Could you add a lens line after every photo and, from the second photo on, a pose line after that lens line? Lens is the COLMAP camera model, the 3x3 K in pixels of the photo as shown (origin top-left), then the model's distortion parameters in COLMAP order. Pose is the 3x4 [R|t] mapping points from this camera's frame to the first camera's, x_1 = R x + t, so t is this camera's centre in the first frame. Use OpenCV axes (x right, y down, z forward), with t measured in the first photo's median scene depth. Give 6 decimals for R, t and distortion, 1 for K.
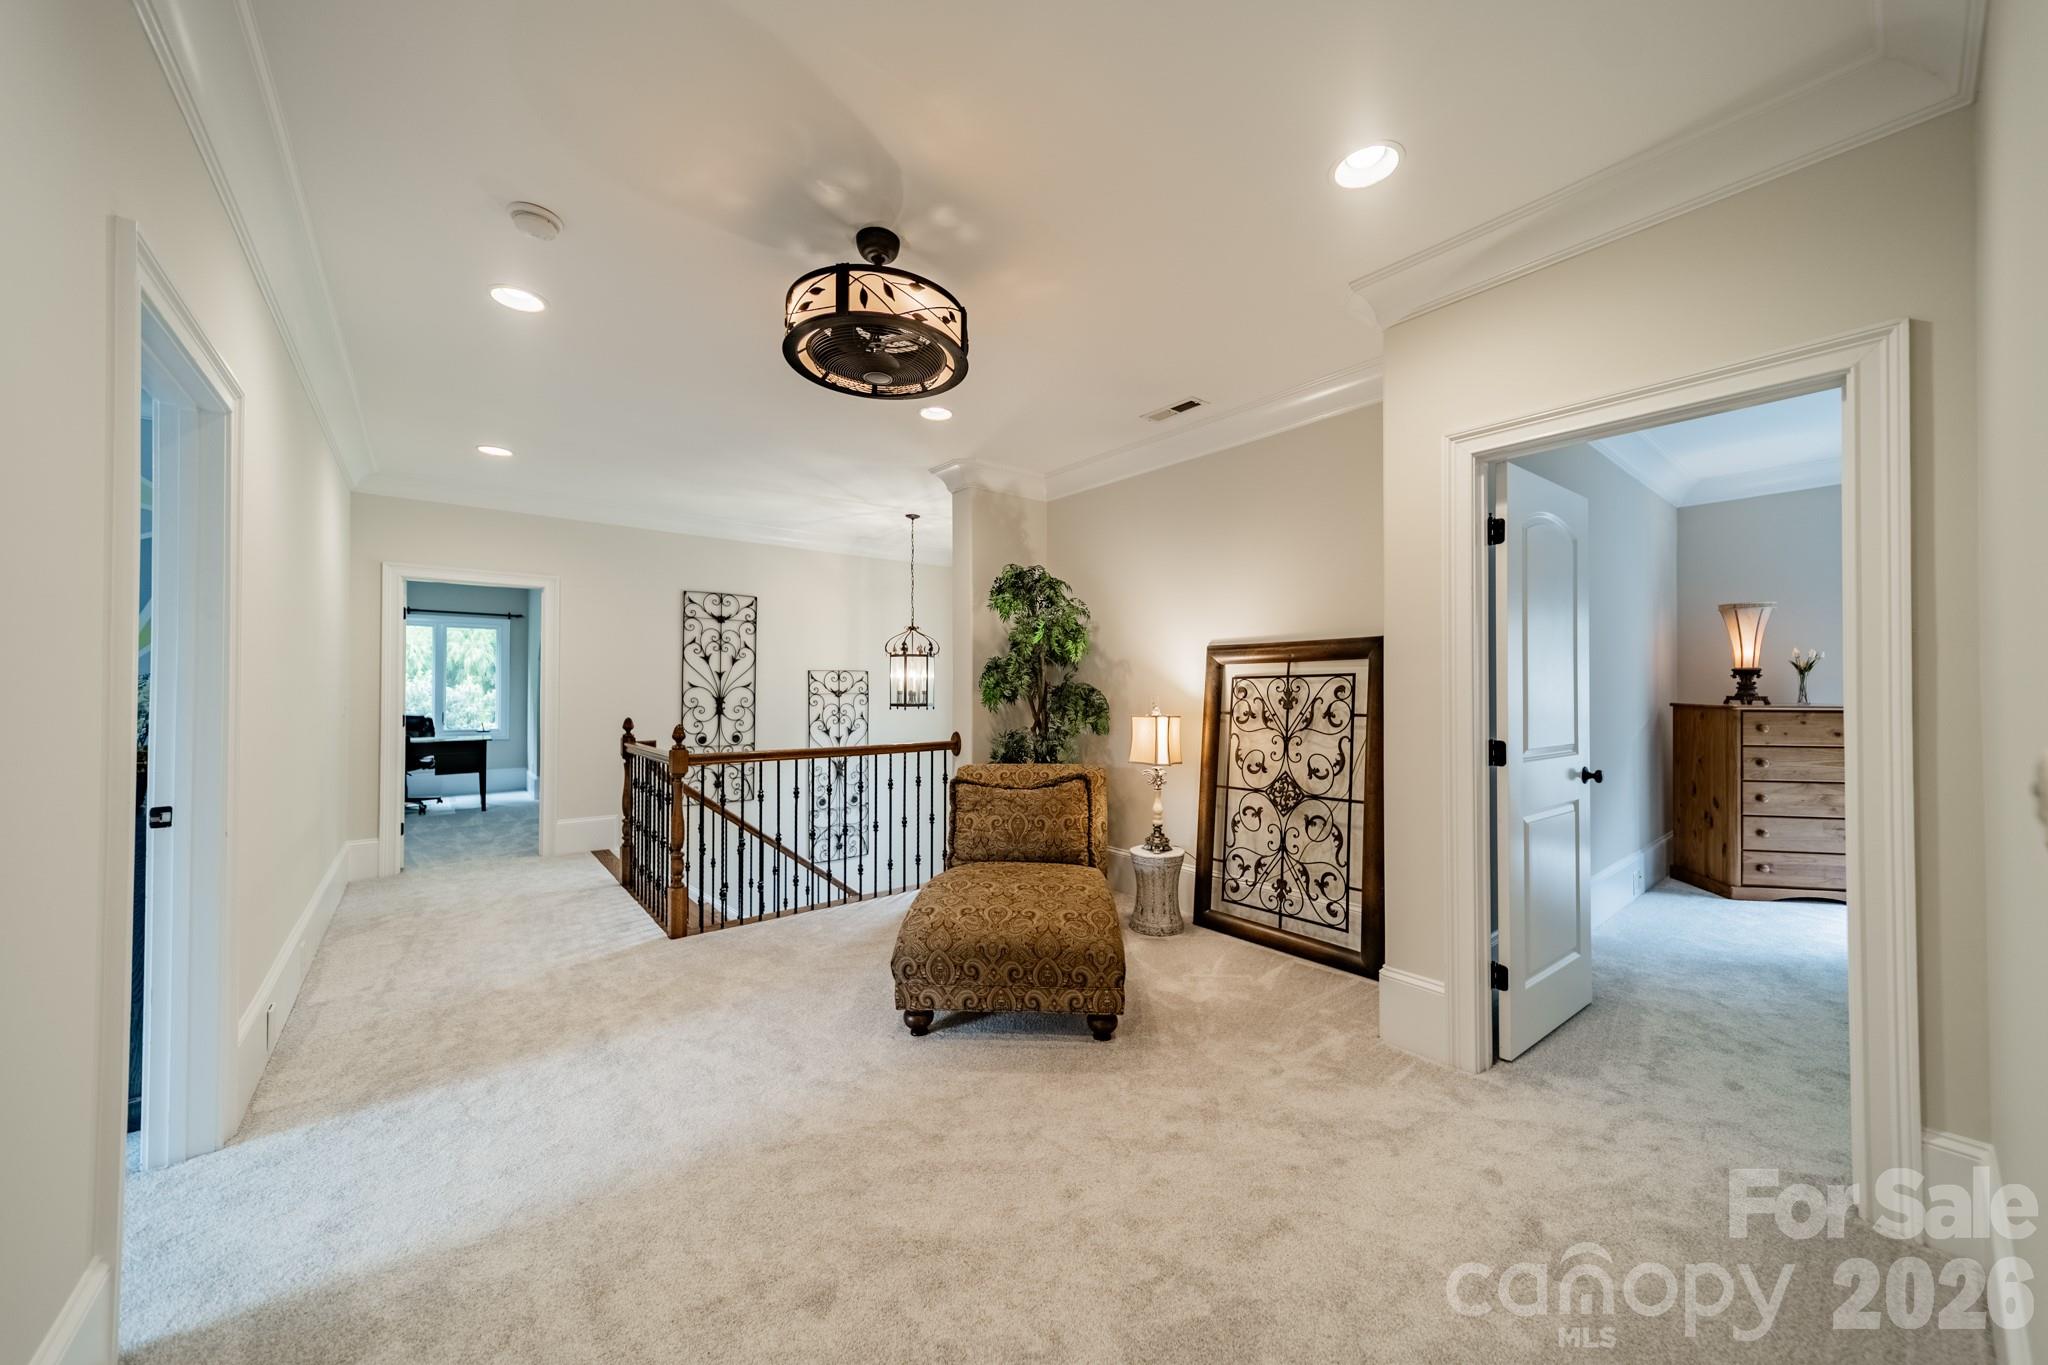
lens RADIAL K [[720.8, 0, 1025.8], [0, 720.8, 685.7], [0, 0, 1]] dist [0.007084, 0.000285]
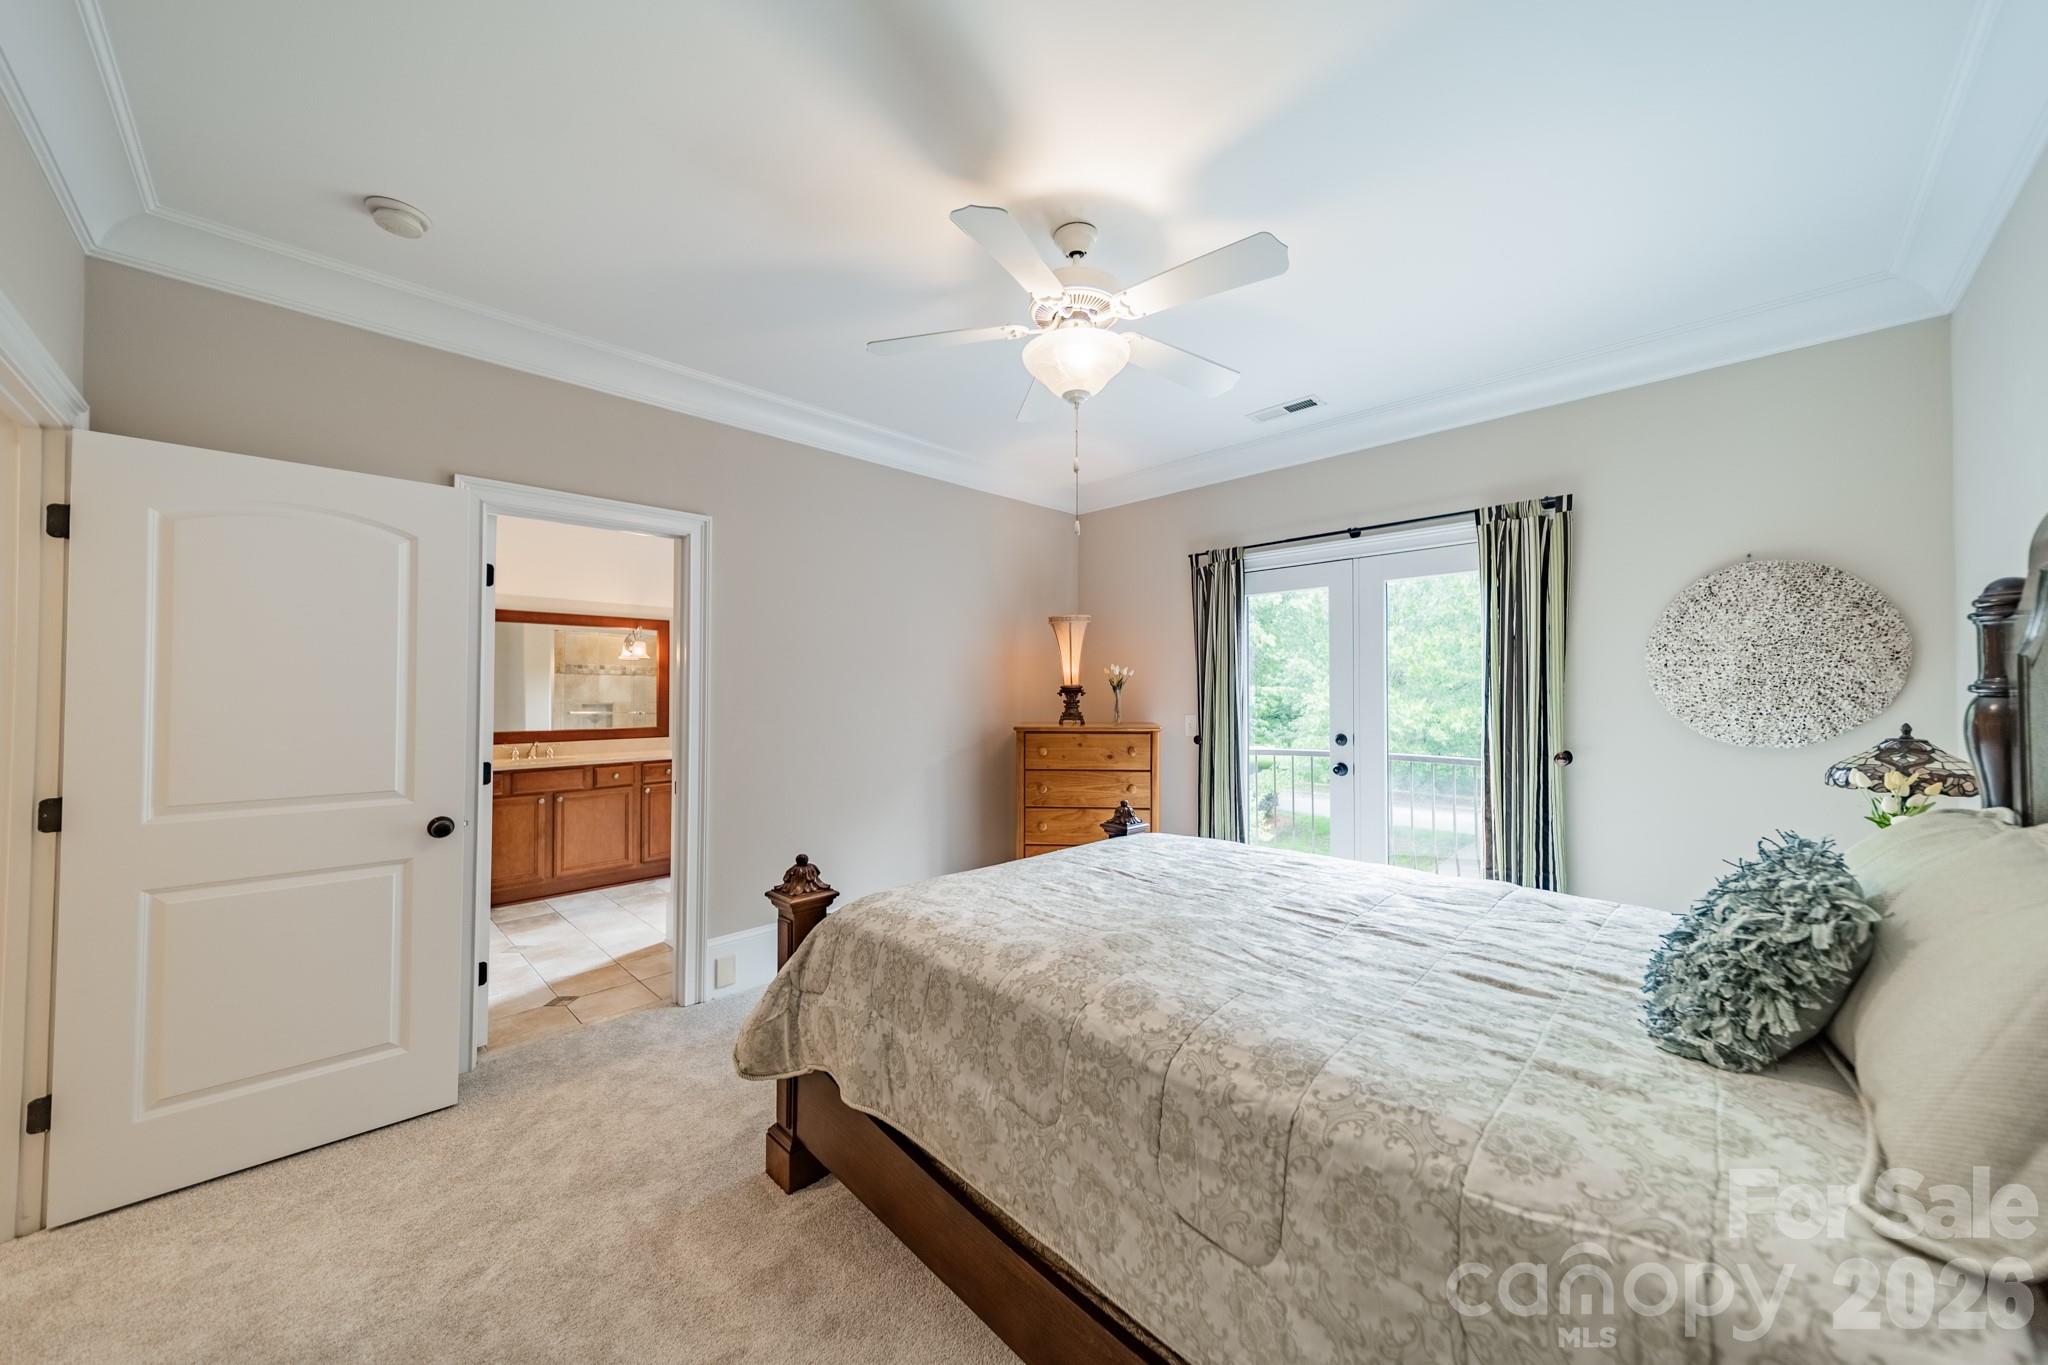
lens RADIAL K [[720.8, 0, 1020.8], [0, 720.8, 680.6], [0, 0, 1]] dist [0.007084, 0.000285]
pose [[0.995200, 0.000060, 0.097865, 0.848874], [0.000816, 0.999960, -0.008911, -0.022631], [-0.097861, 0.008948, 0.995160, 0.072228]]
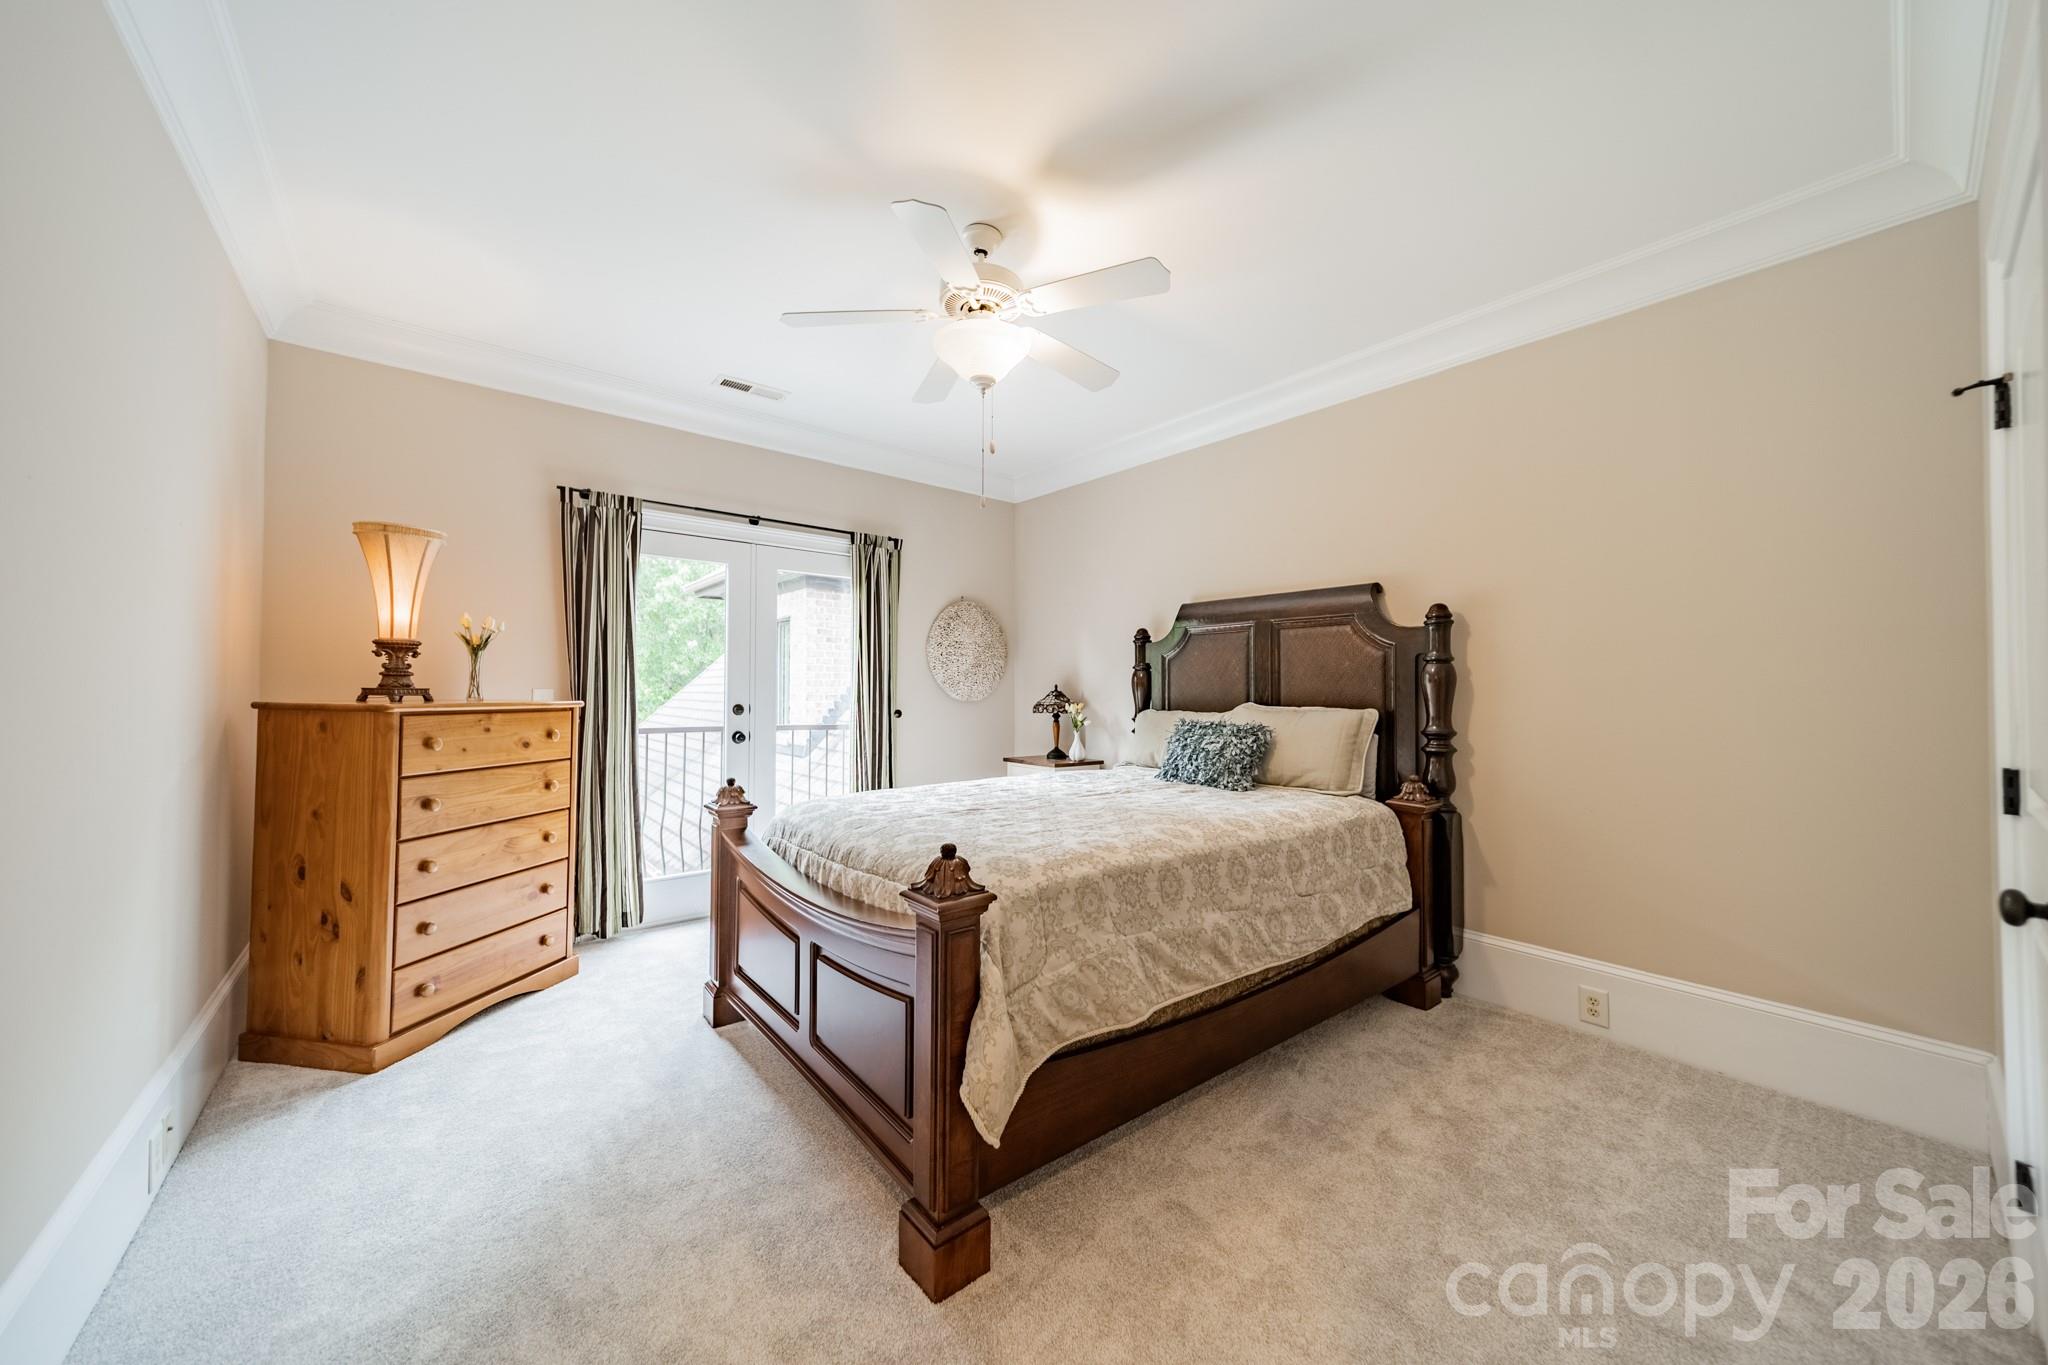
lens RADIAL K [[720.8, 0, 1033.4], [0, 720.8, 680.3], [0, 0, 1]] dist [0.007084, 0.000285]
pose [[-0.011490, 0.015817, 0.999809, 0.412685], [-0.014323, 0.999770, -0.015981, 0.010428], [-0.999831, -0.014503, -0.011260, 0.504095]]
